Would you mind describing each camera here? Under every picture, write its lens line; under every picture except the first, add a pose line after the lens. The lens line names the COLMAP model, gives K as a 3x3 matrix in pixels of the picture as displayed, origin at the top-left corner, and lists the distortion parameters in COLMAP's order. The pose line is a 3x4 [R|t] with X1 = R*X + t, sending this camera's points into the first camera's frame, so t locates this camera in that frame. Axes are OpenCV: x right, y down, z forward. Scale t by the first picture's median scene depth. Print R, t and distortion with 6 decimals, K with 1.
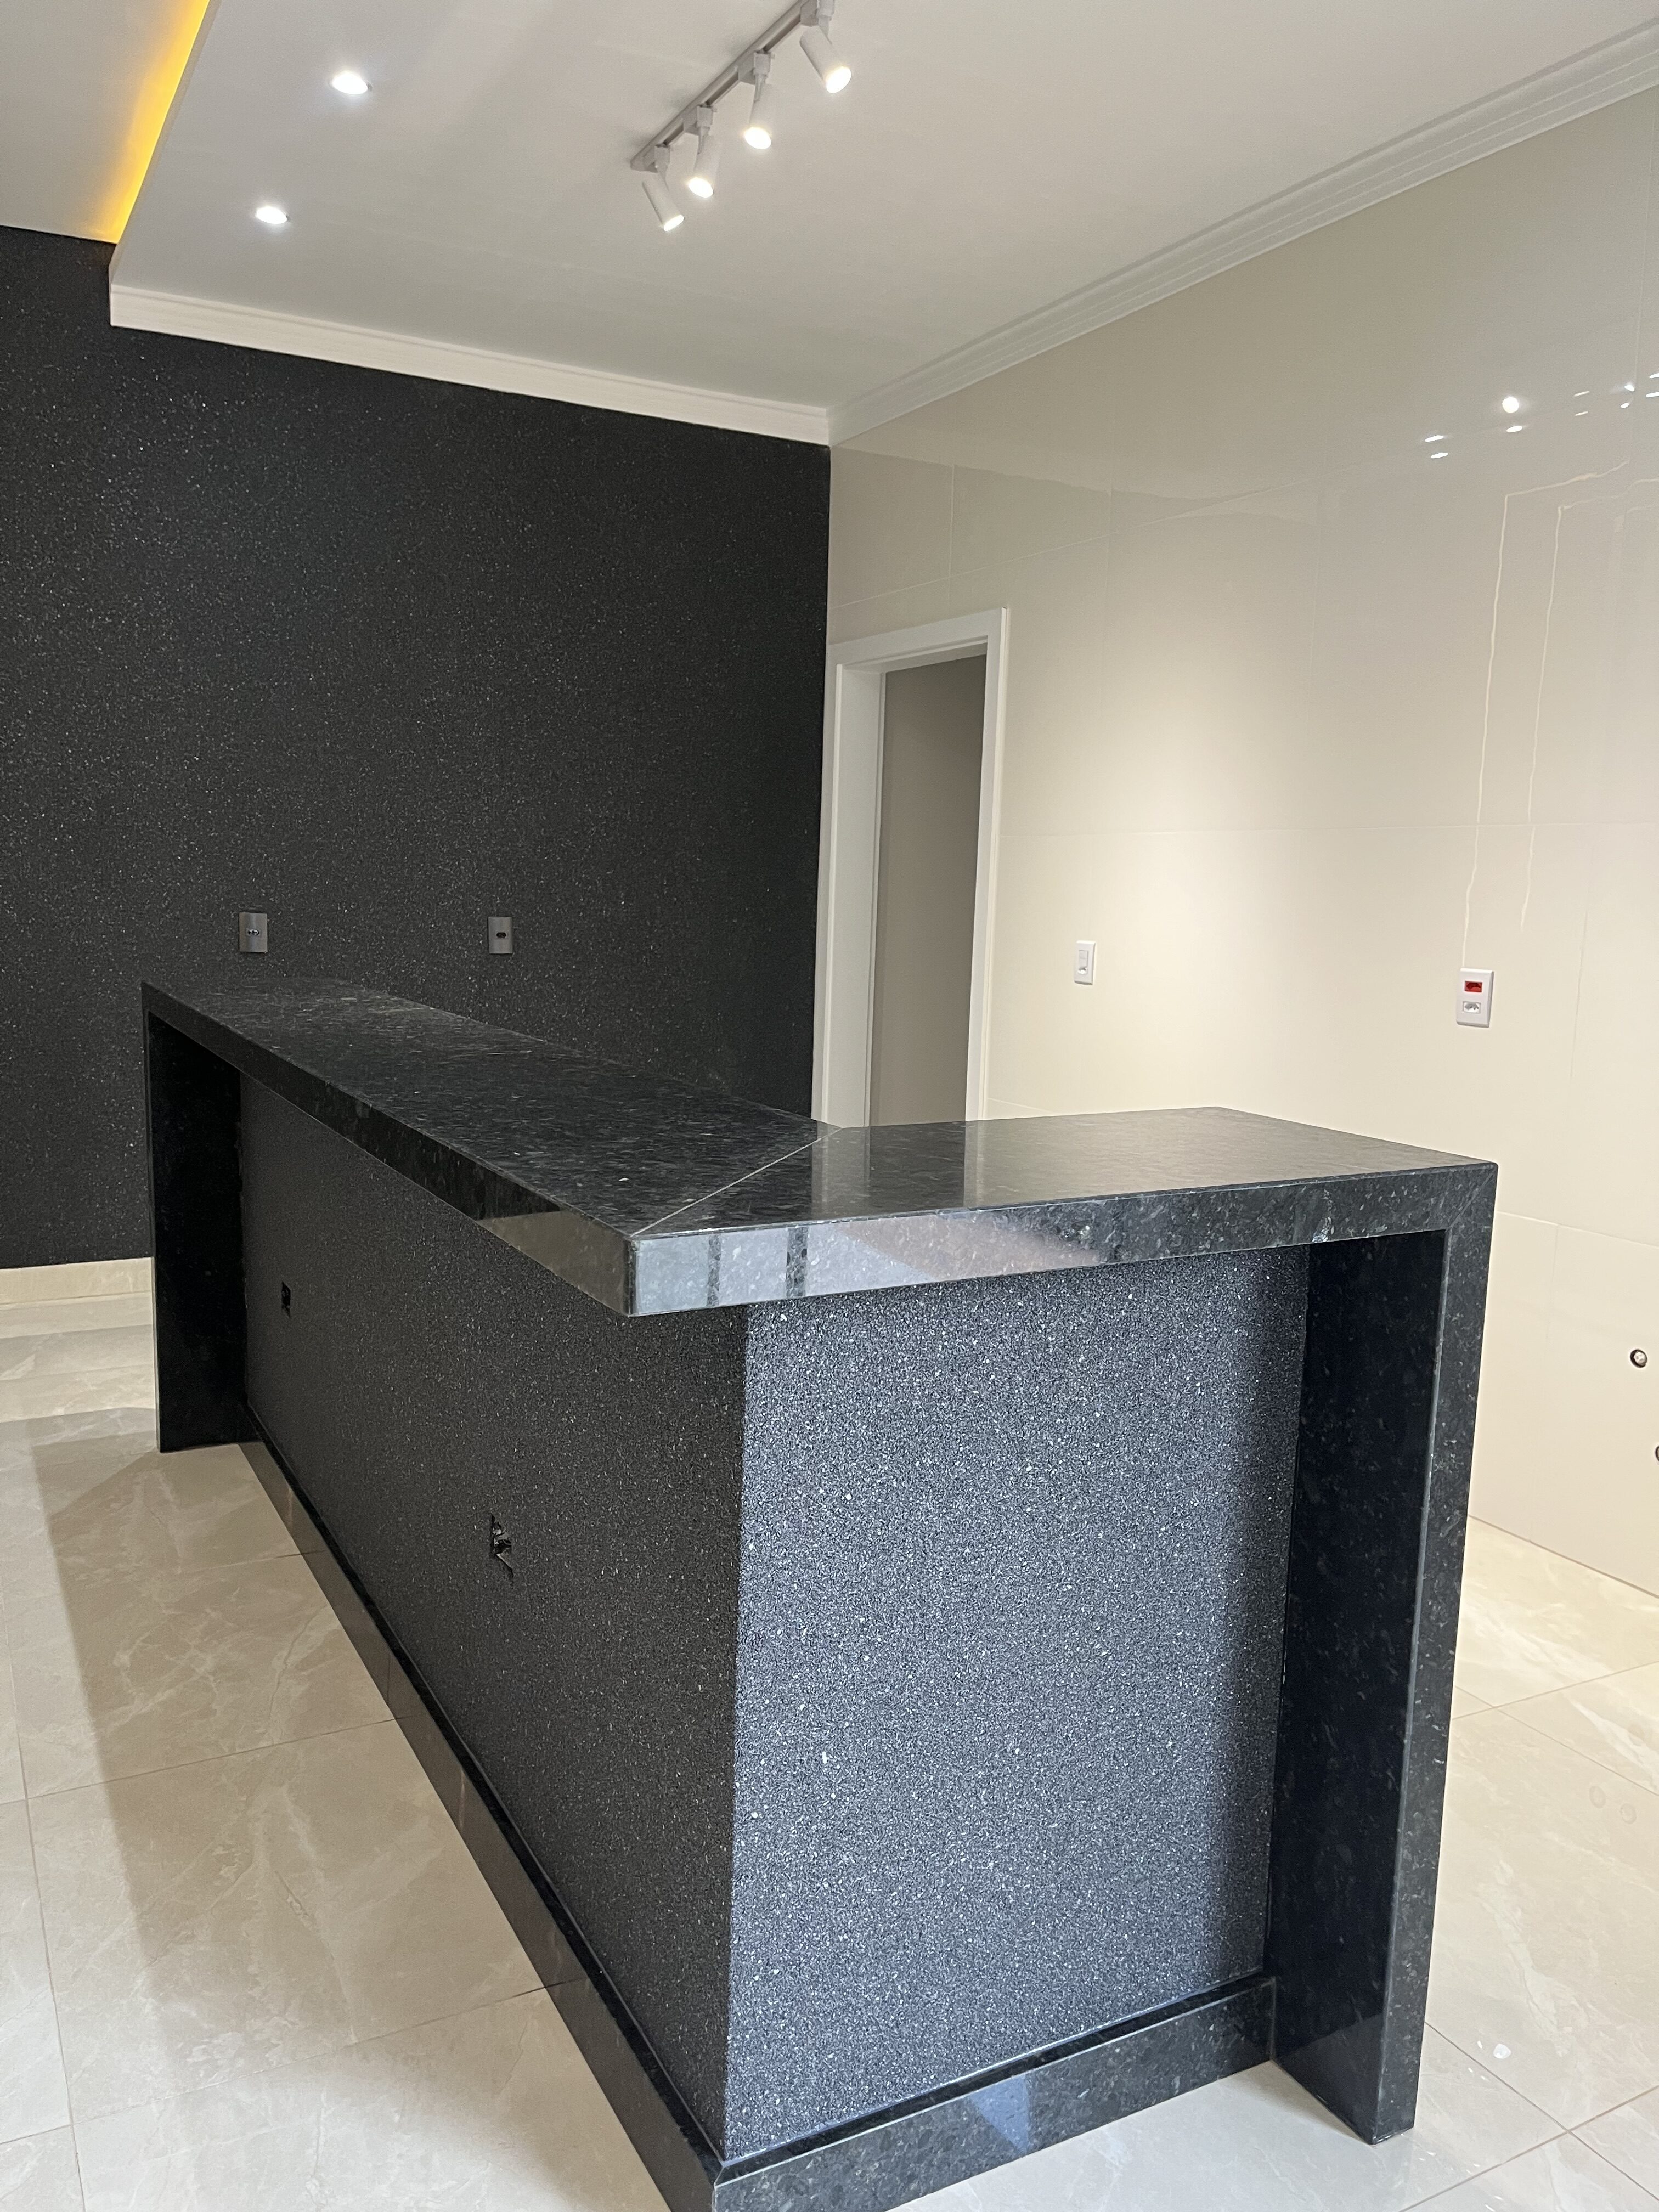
lens RADIAL K [[1675.5, 0, 823.1], [0, 1675.5, 1124.7], [0, 0, 1]] dist [0.015096, 0.004470]
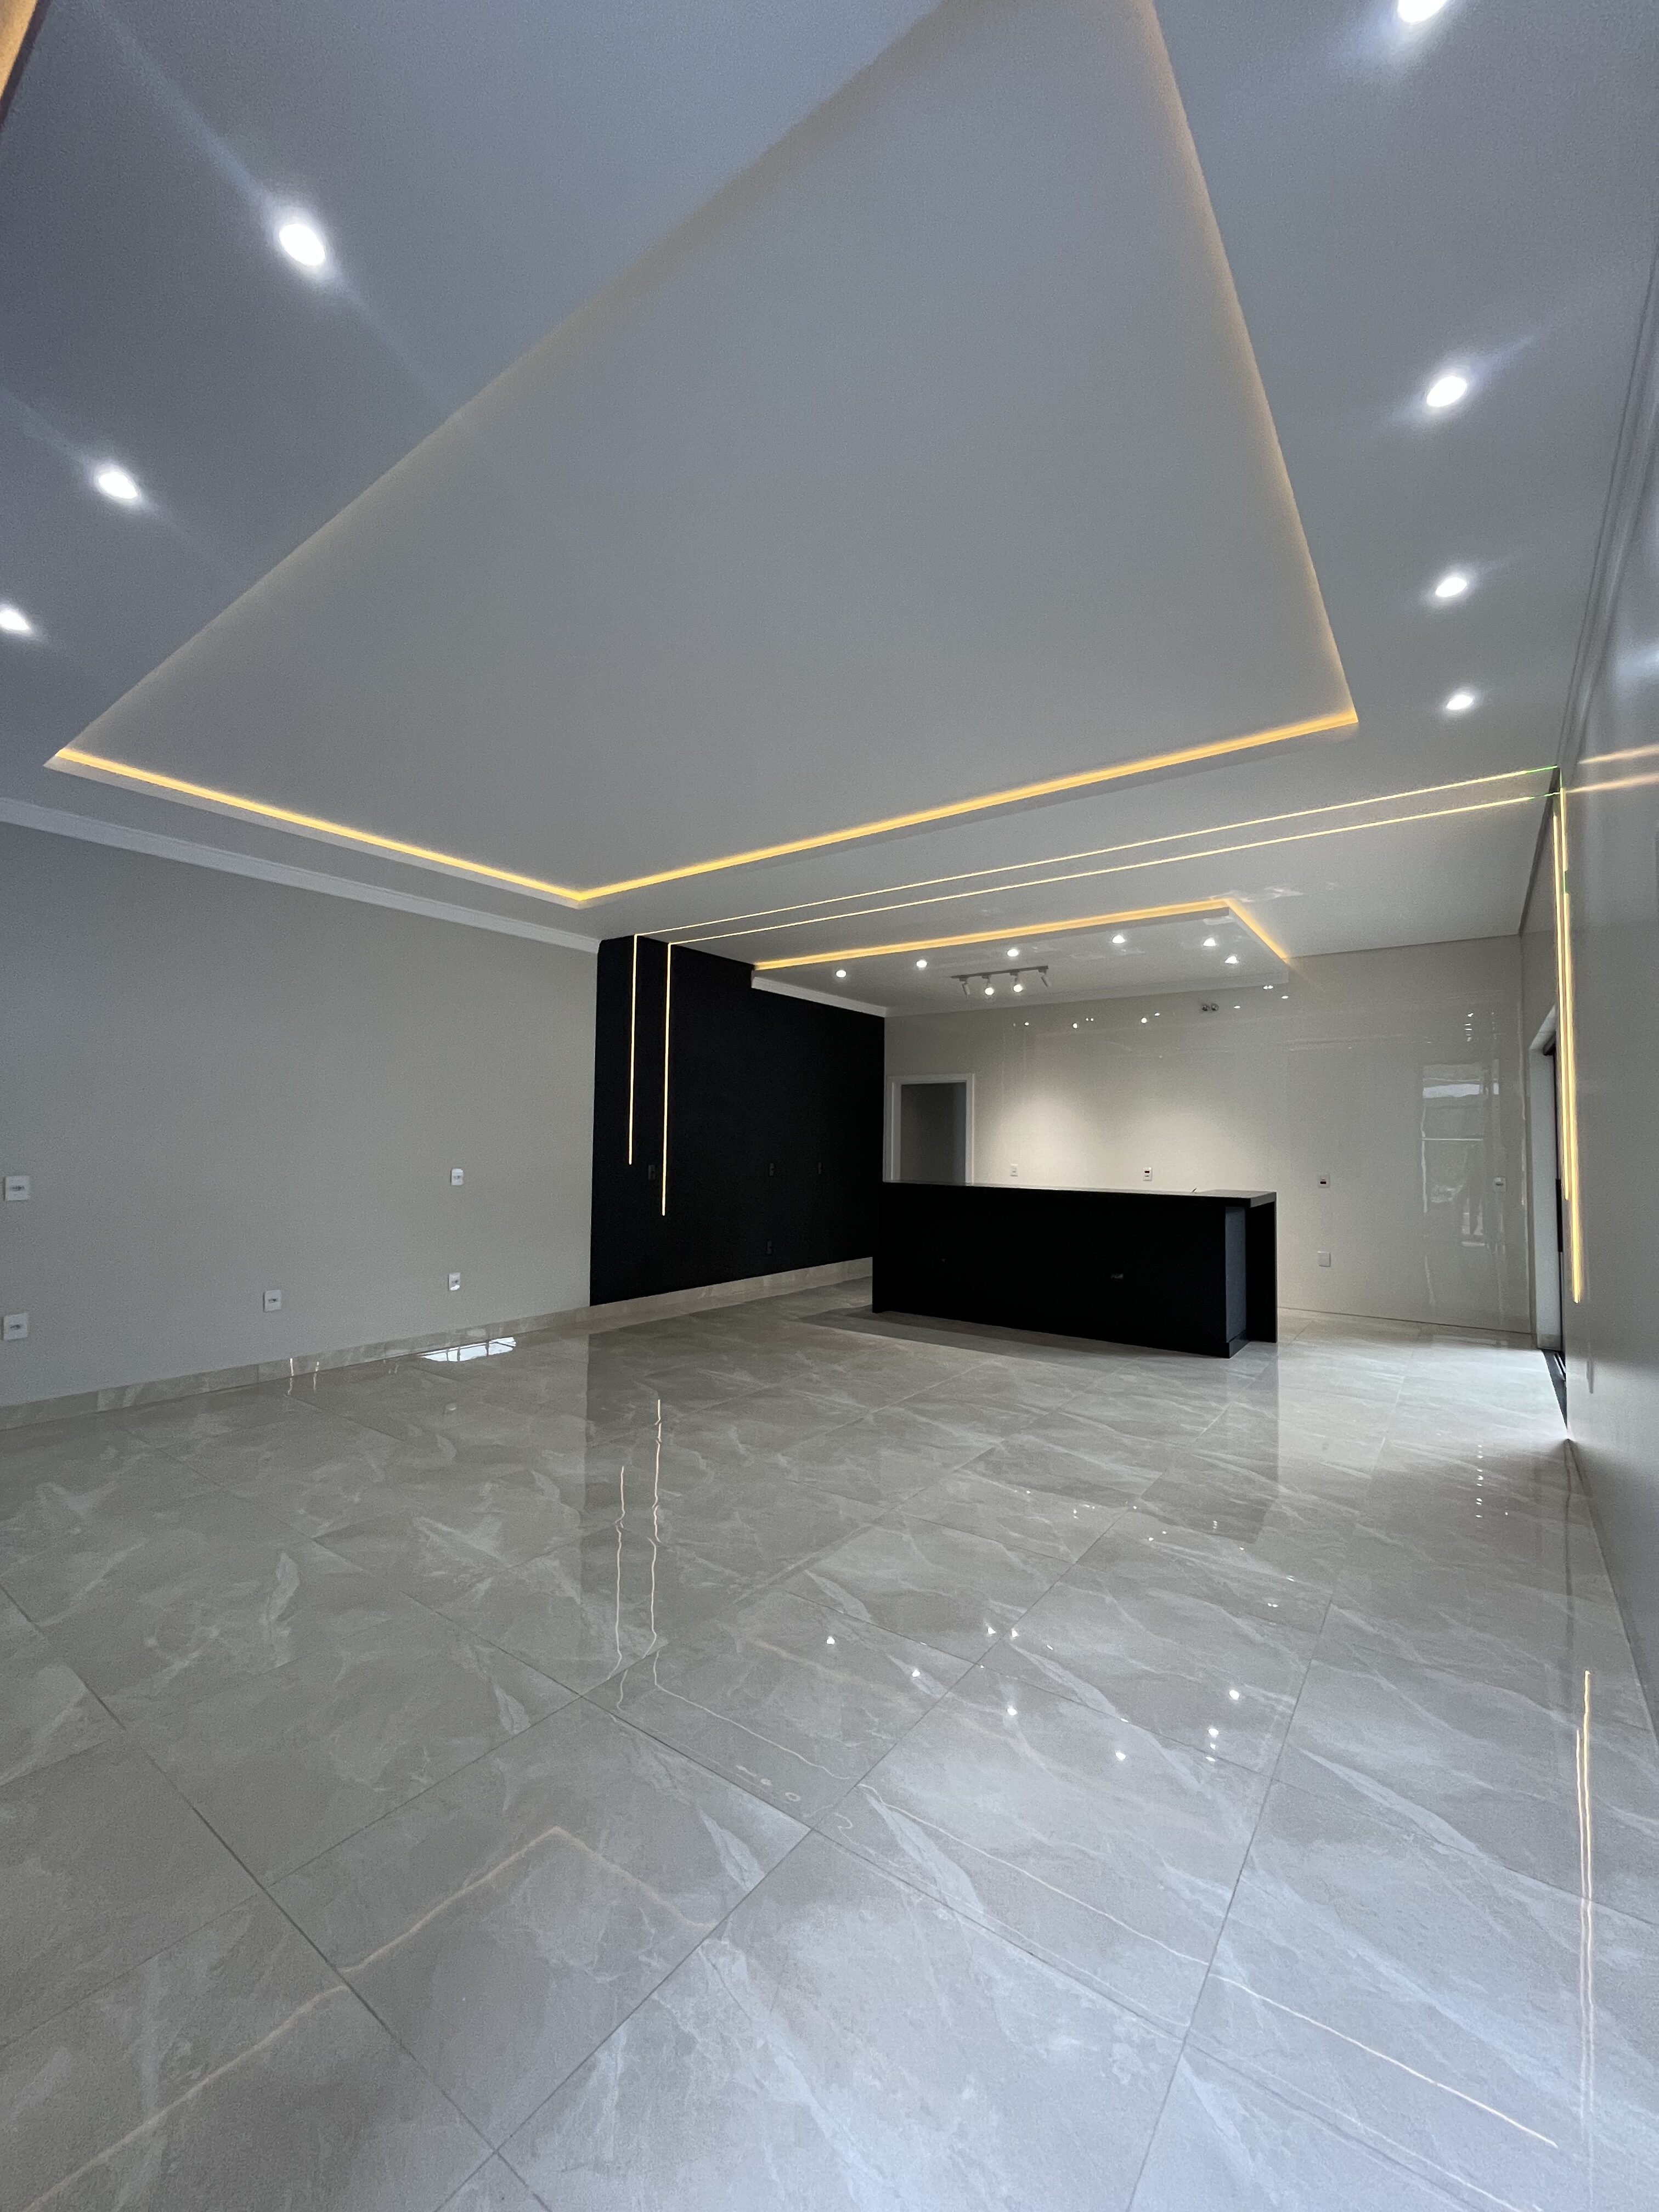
lens RADIAL K [[897.0, 0, 813.8], [0, 897.0, 1100.6], [0, 0, 1]] dist [-0.001037, -0.000237]
pose [[0.898674, -0.001566, 0.438614, -0.886770], [0.084505, 0.981877, -0.169636, 0.041994], [-0.430399, 0.189513, 0.882520, -0.458984]]
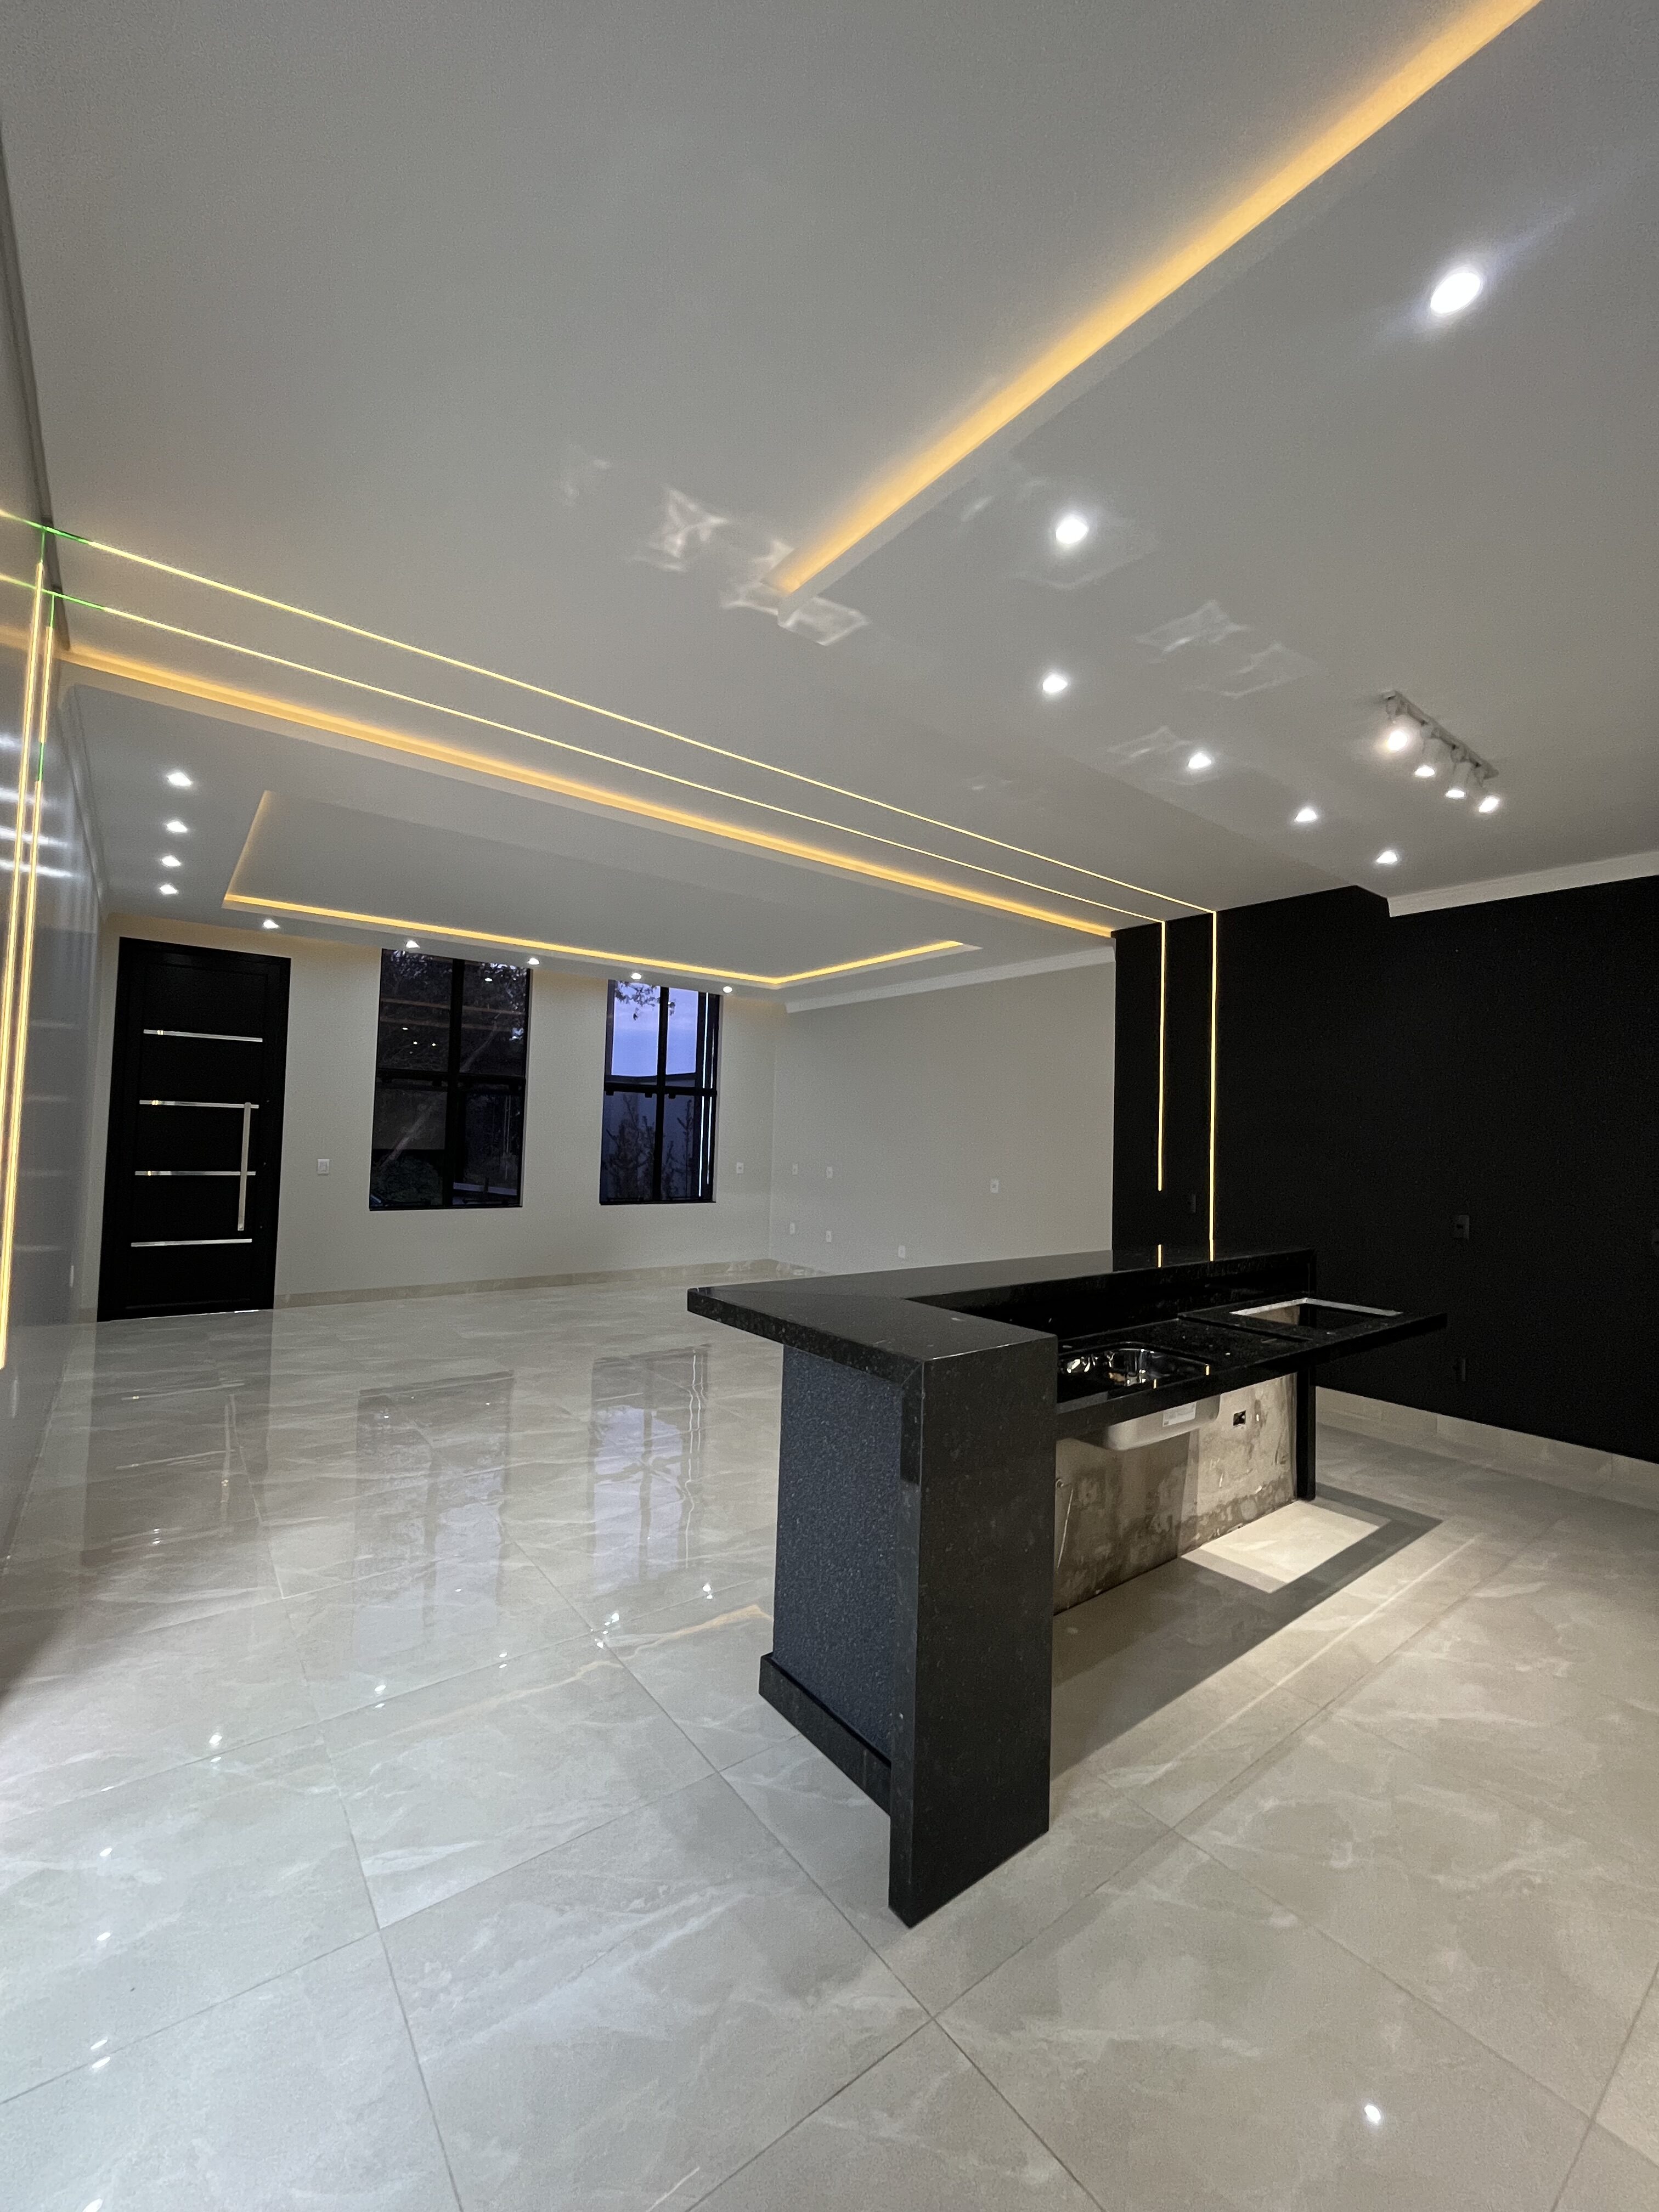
lens RADIAL K [[897.0, 0, 819.7], [0, 897.0, 1091.6], [0, 0, 1]] dist [-0.001037, -0.000237]
pose [[0.162458, -0.077587, -0.983660, 0.710409], [-0.180519, 0.977741, -0.106934, -0.051370], [0.970062, 0.194942, 0.144836, 0.360225]]
